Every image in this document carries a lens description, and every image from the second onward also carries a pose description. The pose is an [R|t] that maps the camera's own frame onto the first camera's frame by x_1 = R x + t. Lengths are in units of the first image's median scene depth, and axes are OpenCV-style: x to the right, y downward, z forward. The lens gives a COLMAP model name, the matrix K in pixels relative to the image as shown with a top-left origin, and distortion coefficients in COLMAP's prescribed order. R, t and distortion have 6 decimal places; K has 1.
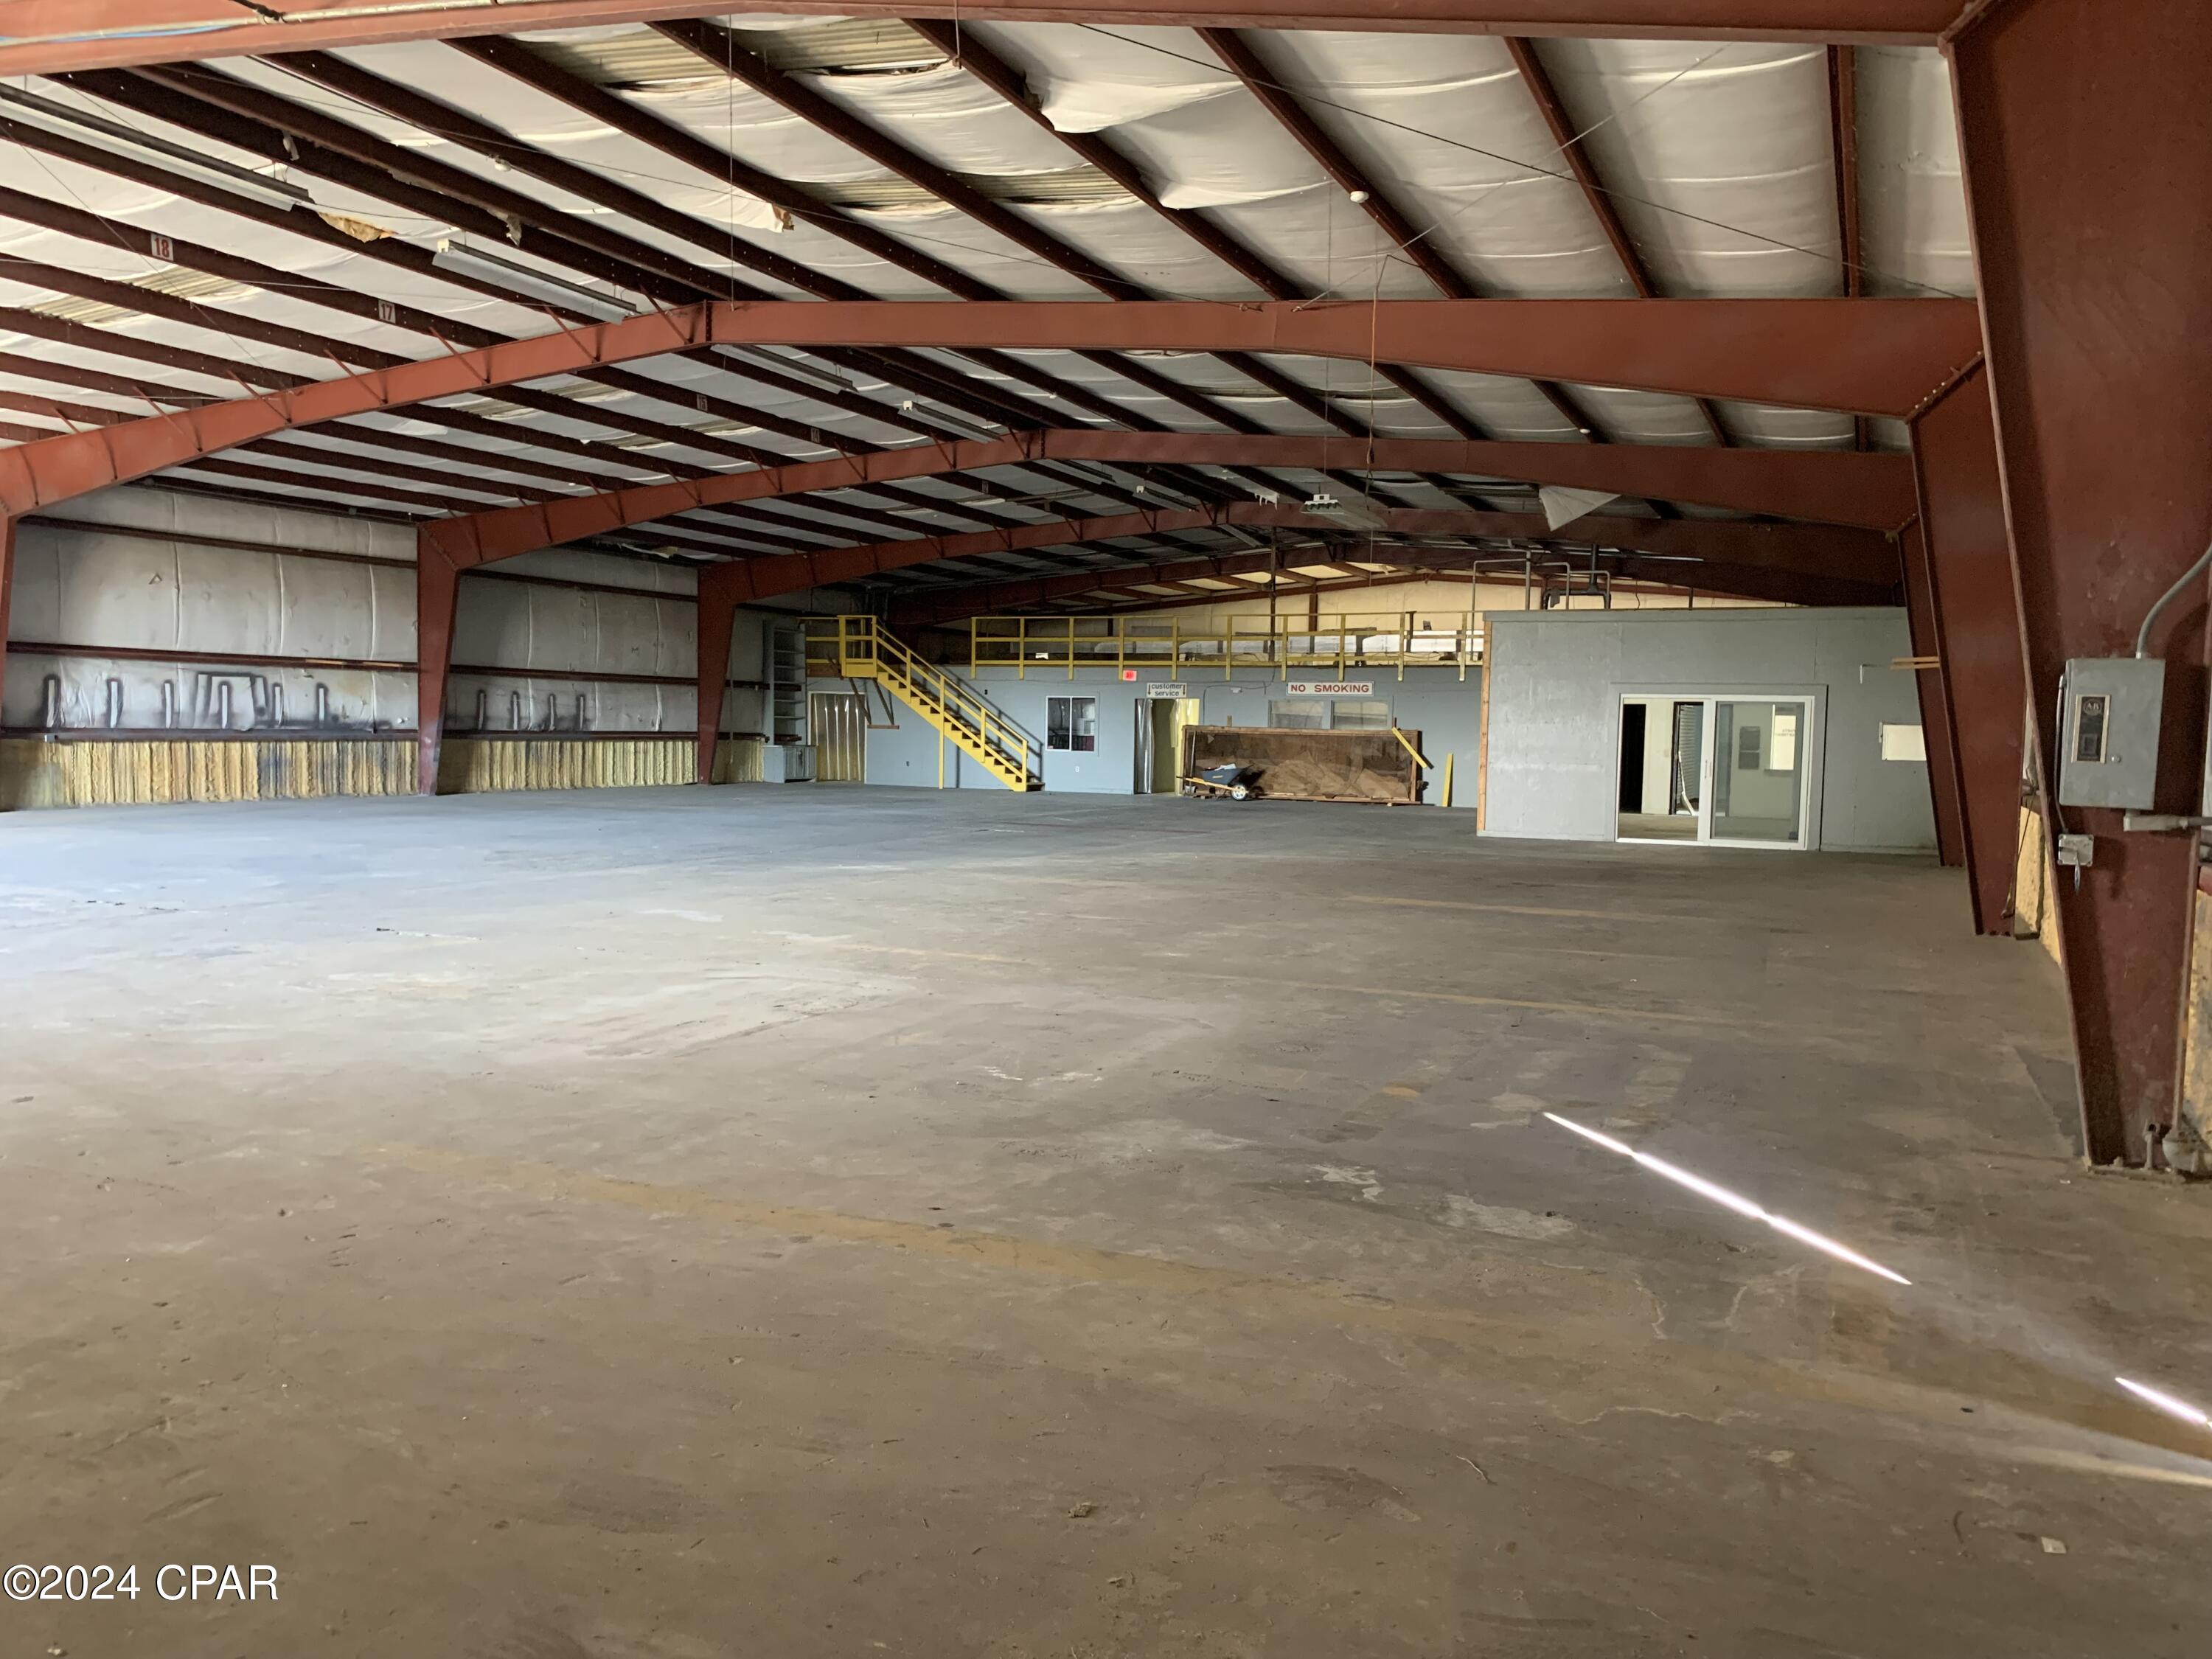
lens RADIAL K [[1678.7, 0, 1110.3], [0, 1678.7, 841.9], [0, 0, 1]] dist [0.107005, -0.003914]
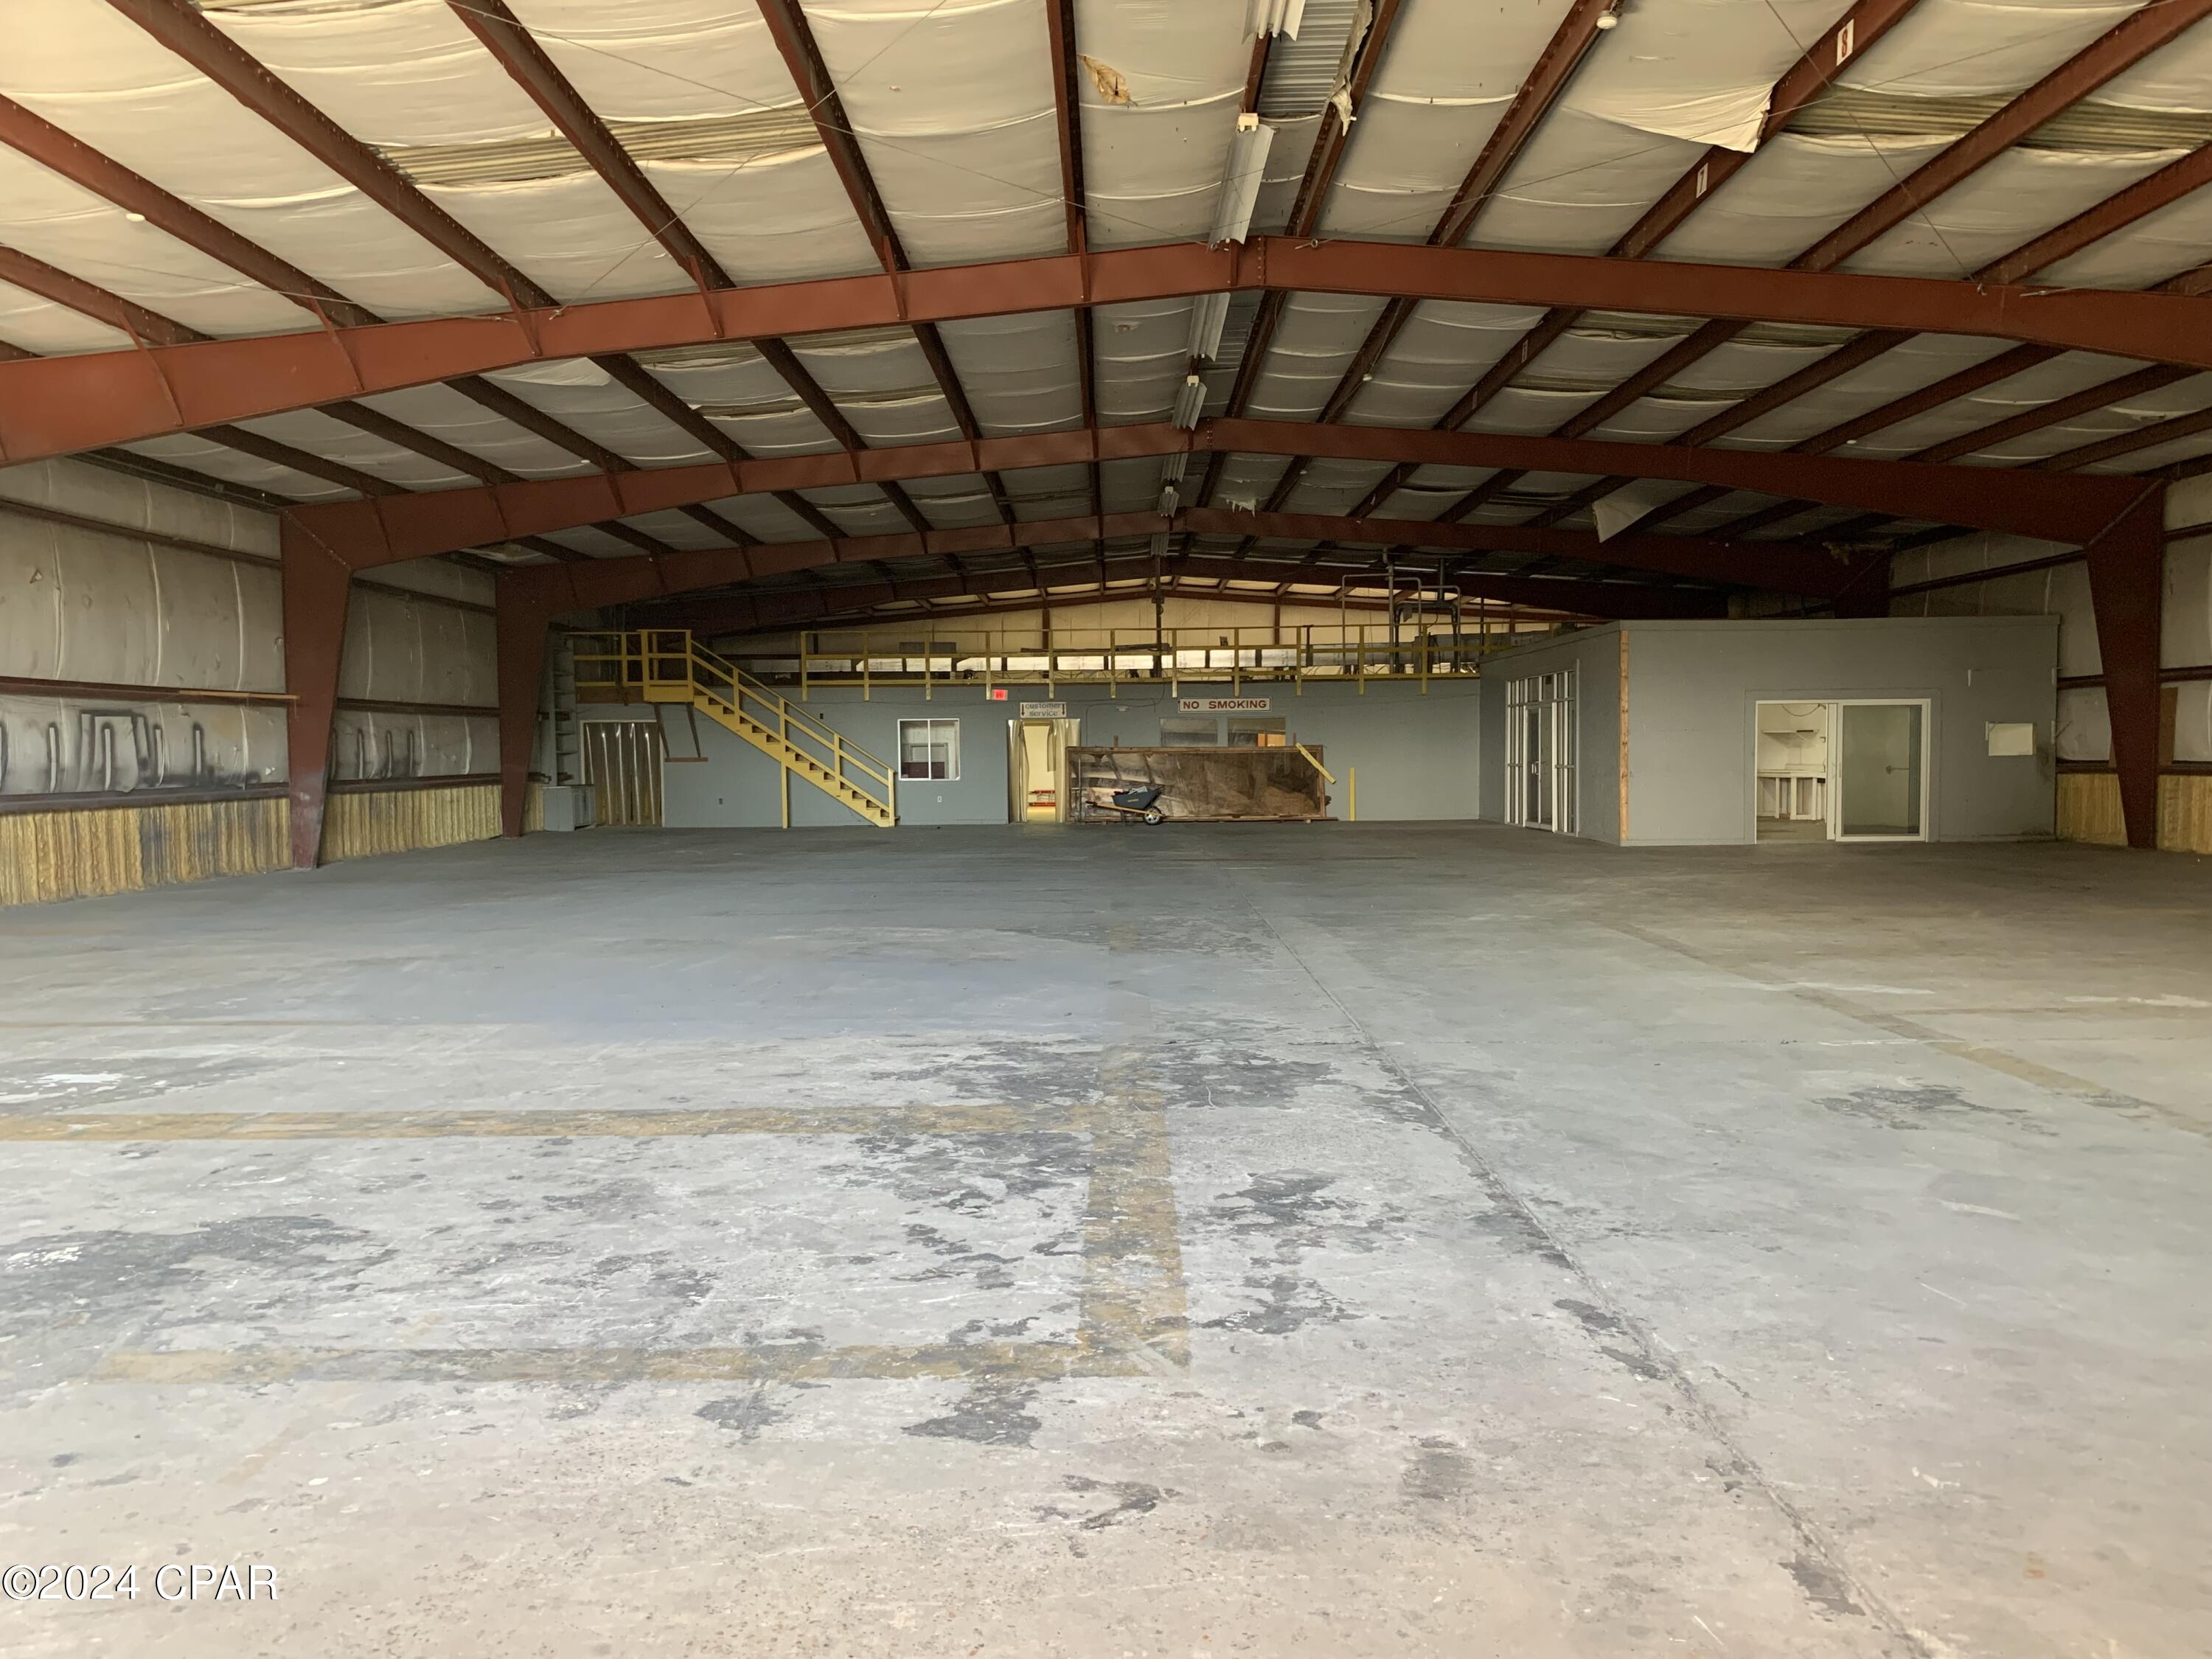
lens RADIAL K [[1678.7, 0, 1104.1], [0, 1678.7, 819.6], [0, 0, 1]] dist [0.107005, -0.003914]
pose [[0.912274, -0.046818, 0.406895, -0.335048], [0.057082, 0.998283, -0.013115, -0.016598], [-0.405583, 0.035191, 0.913381, 0.148518]]
